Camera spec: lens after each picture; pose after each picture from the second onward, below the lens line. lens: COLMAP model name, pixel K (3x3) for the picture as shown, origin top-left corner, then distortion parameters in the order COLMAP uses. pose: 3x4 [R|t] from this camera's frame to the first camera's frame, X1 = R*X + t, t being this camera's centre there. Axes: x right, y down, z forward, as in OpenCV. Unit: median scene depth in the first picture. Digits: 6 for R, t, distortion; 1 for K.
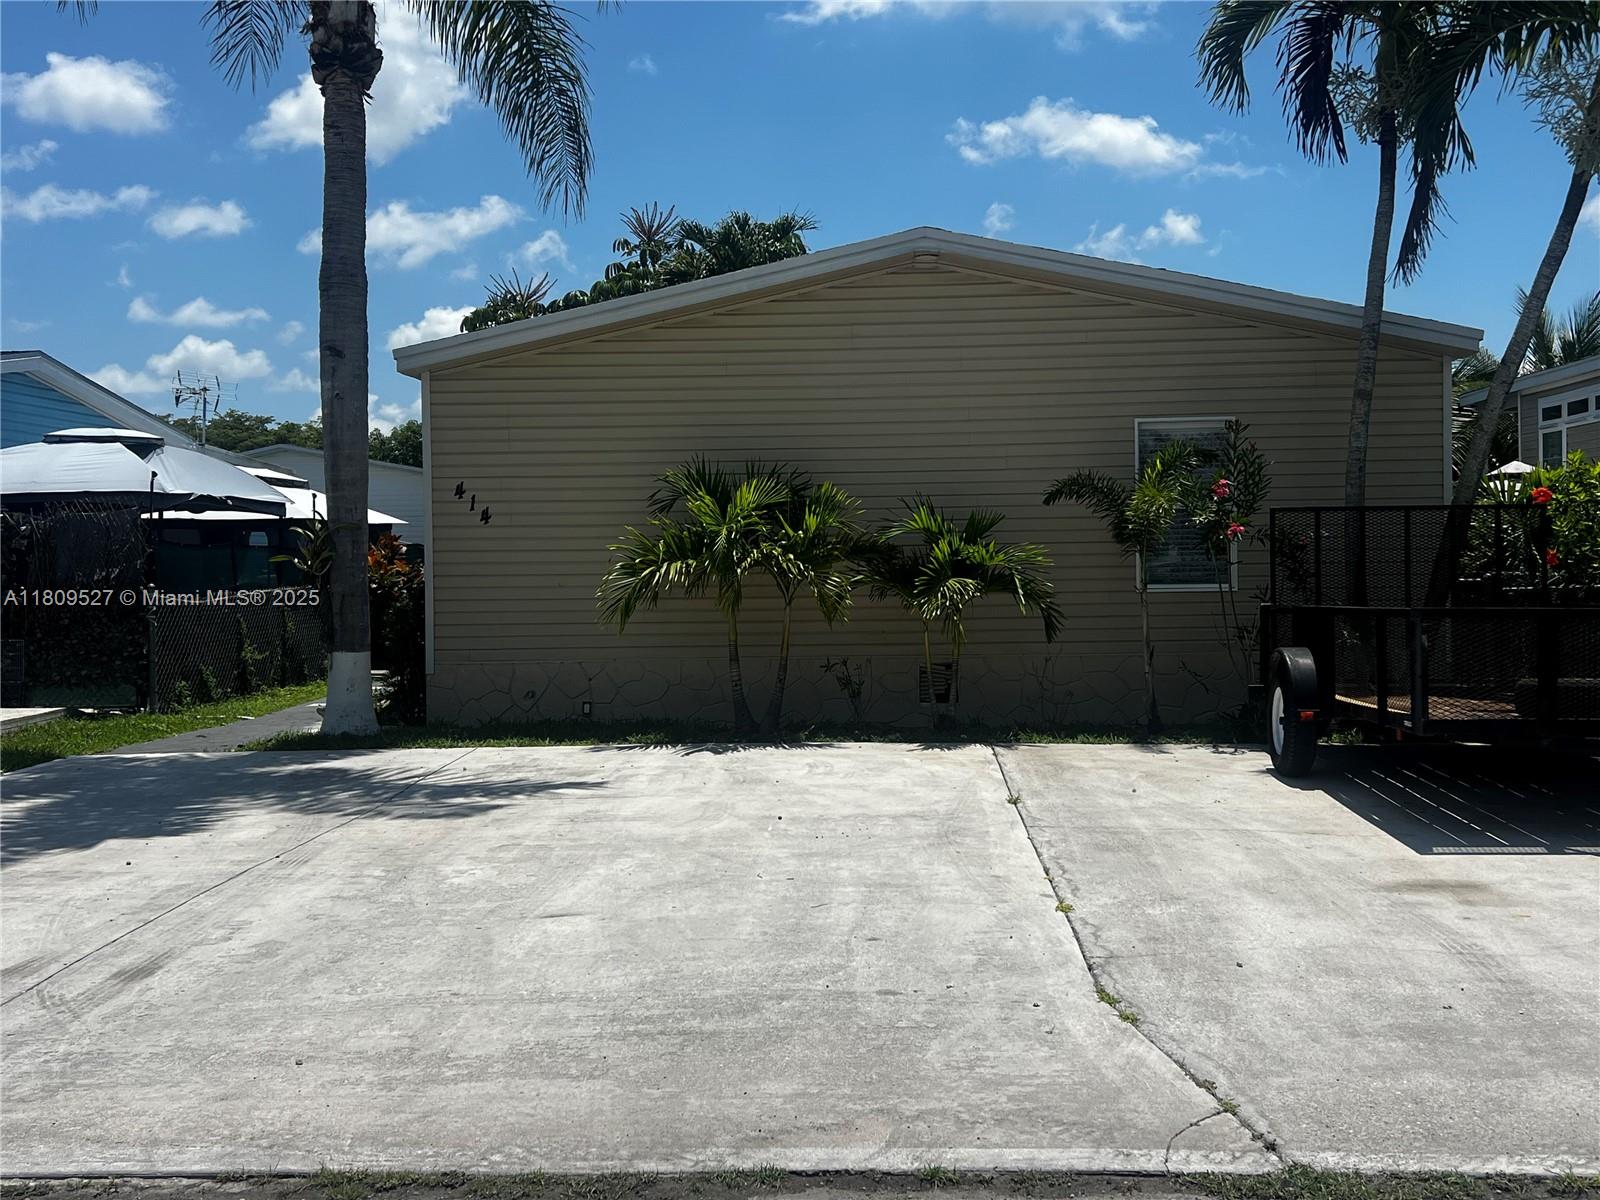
lens RADIAL K [[1676.1, 0, 832.3], [0, 1676.1, 583.8], [0, 0, 1]] dist [0.007024, 0.000000]
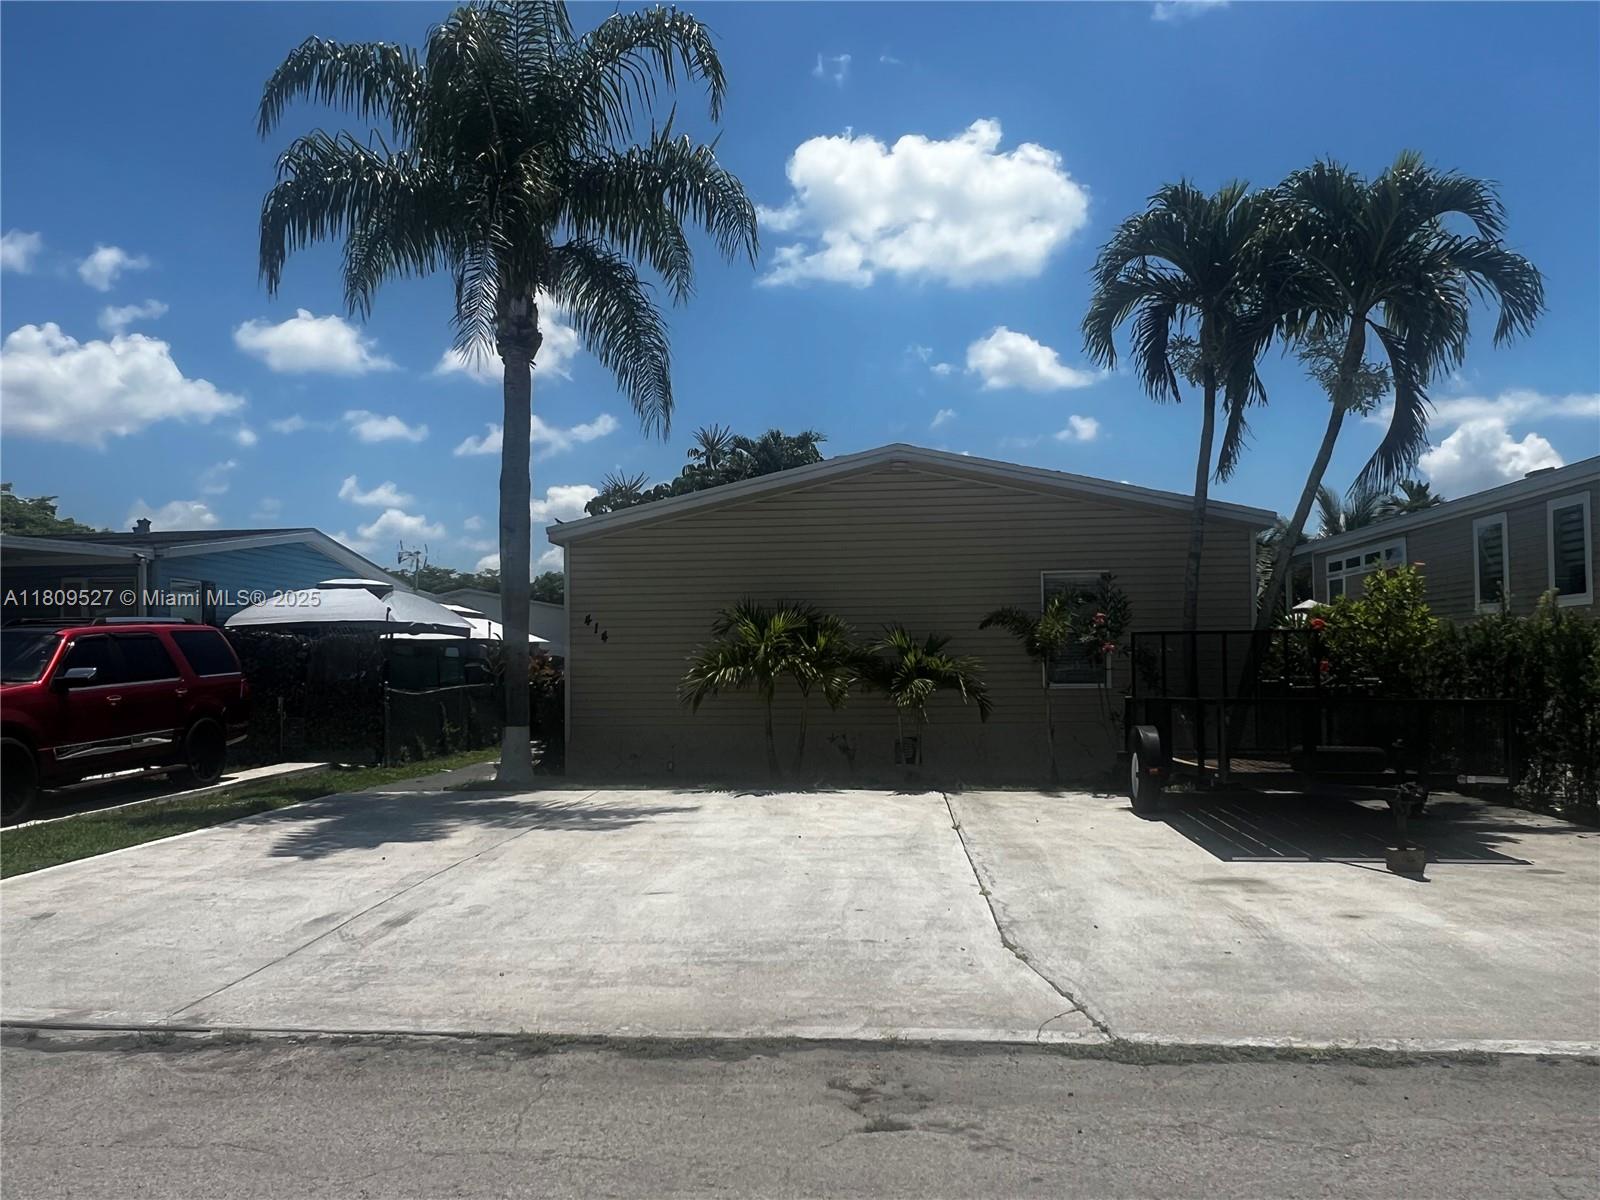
lens RADIAL K [[1193.1, 0, 791.6], [0, 1193.1, 609.0], [0, 0, 1]] dist [0.068178, -0.000759]
pose [[0.999238, 0.000045, -0.039036, 0.002862], [-0.002553, 0.997933, -0.064209, 0.003372], [0.038953, 0.064260, 0.997173, -0.072967]]
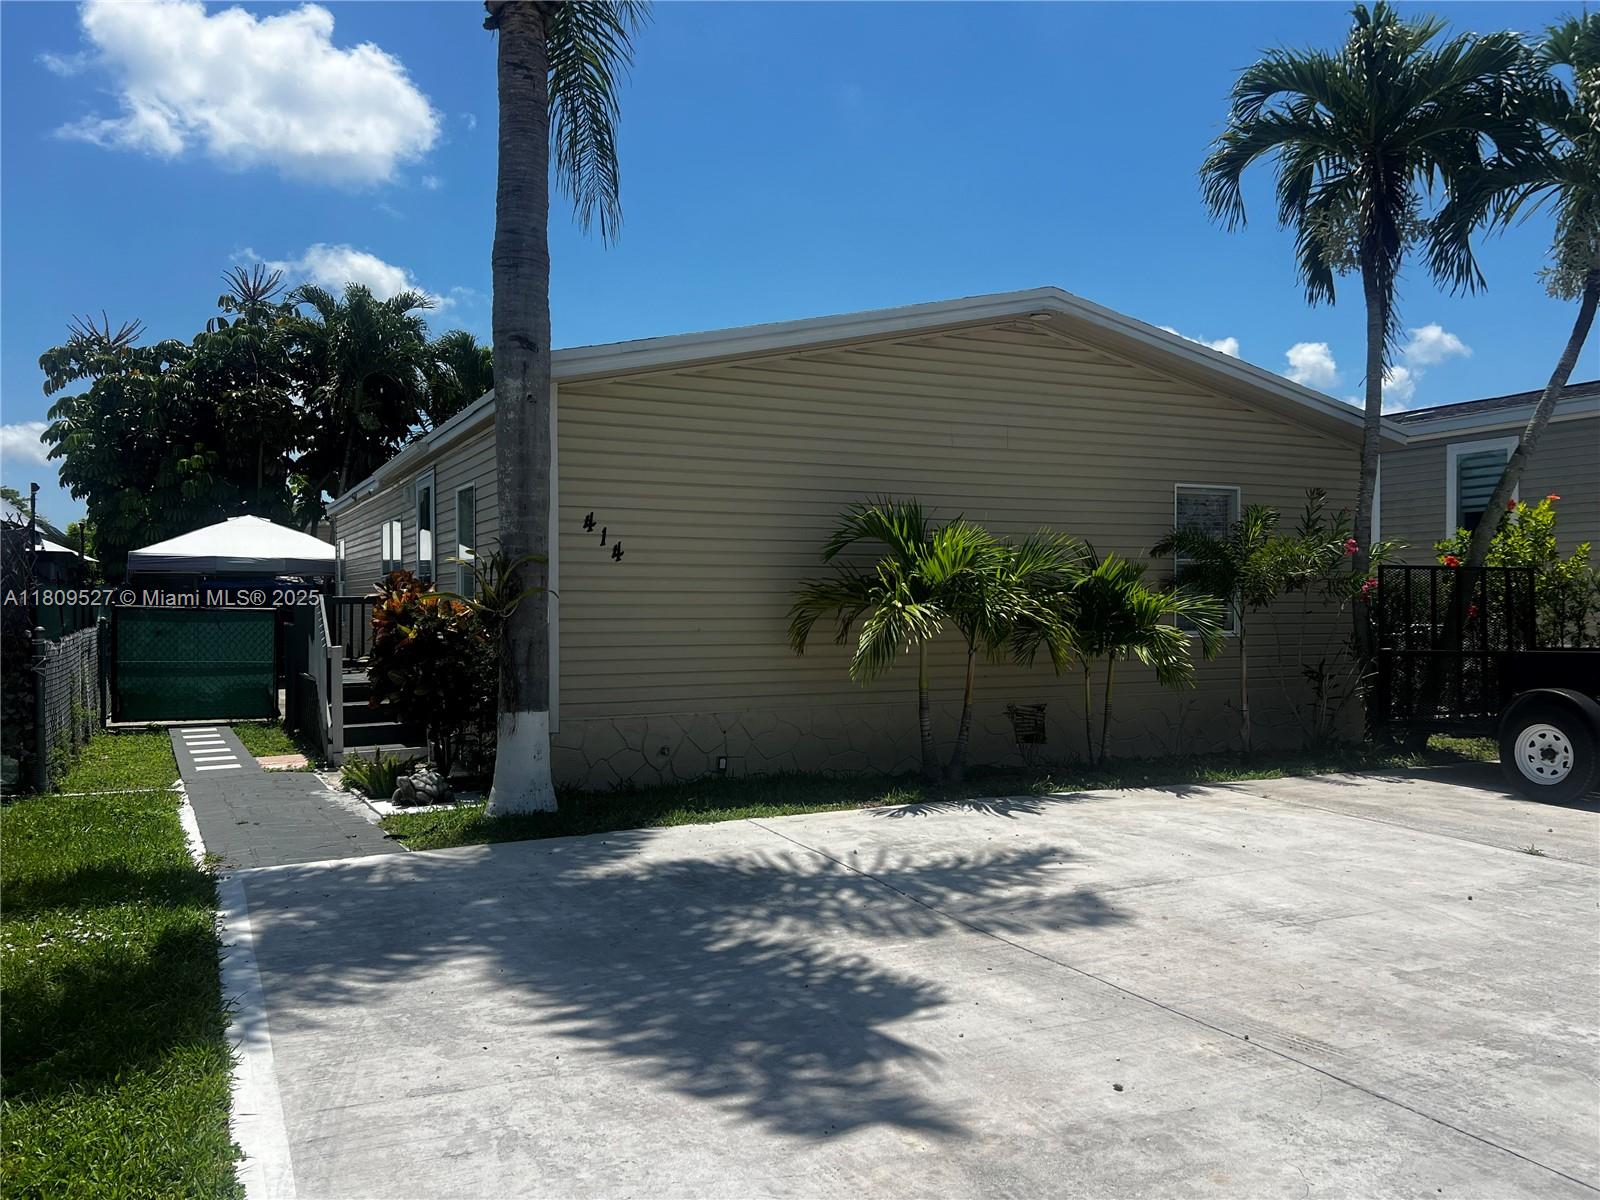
lens RADIAL K [[1218.4, 0, 777.5], [0, 1218.4, 628.2], [0, 0, 1]] dist [-0.009929, -0.006895]
pose [[0.880527, 0.000704, 0.473996, -0.506360], [-0.002329, 0.999993, 0.002842, -0.002607], [-0.473990, -0.003606, 0.880523, 0.457057]]
